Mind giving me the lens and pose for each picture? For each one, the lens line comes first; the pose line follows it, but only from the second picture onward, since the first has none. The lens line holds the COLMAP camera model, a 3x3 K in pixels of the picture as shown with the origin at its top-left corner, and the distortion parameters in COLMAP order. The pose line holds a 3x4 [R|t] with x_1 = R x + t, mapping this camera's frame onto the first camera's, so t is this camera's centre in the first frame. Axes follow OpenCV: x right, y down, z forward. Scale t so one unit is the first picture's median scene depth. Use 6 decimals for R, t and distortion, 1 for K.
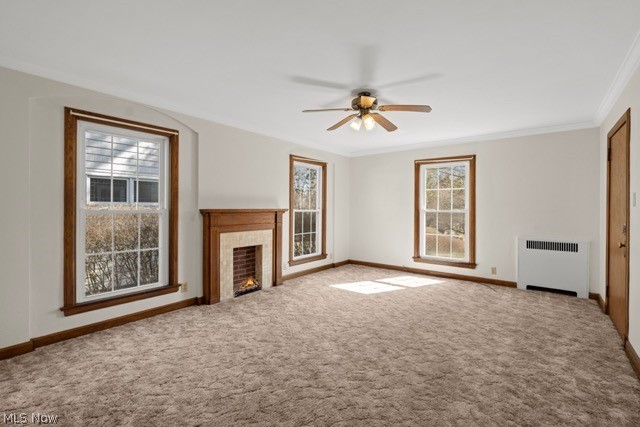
lens RADIAL K [[291.2, 0, 320.0], [0, 291.2, 213.5], [0, 0, 1]] dist [-0.001403, 0.000152]
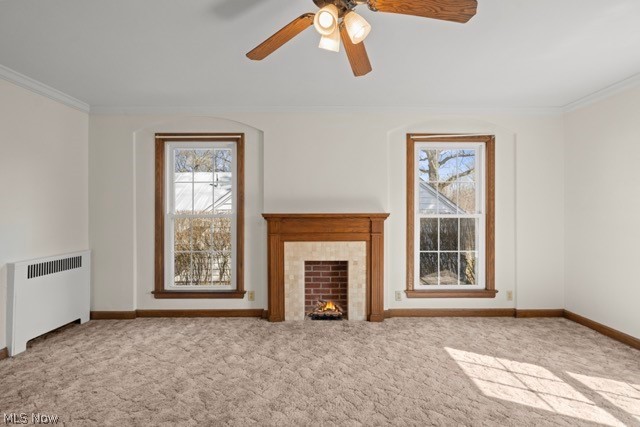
lens RADIAL K [[291.2, 0, 320.0], [0, 291.2, 213.5], [0, 0, 1]] dist [-0.001403, 0.000152]
pose [[0.624370, 0.003798, -0.781120, 0.386393], [-0.011976, 0.999917, -0.004711, -0.012640], [0.781037, 0.012296, 0.624364, 0.530252]]
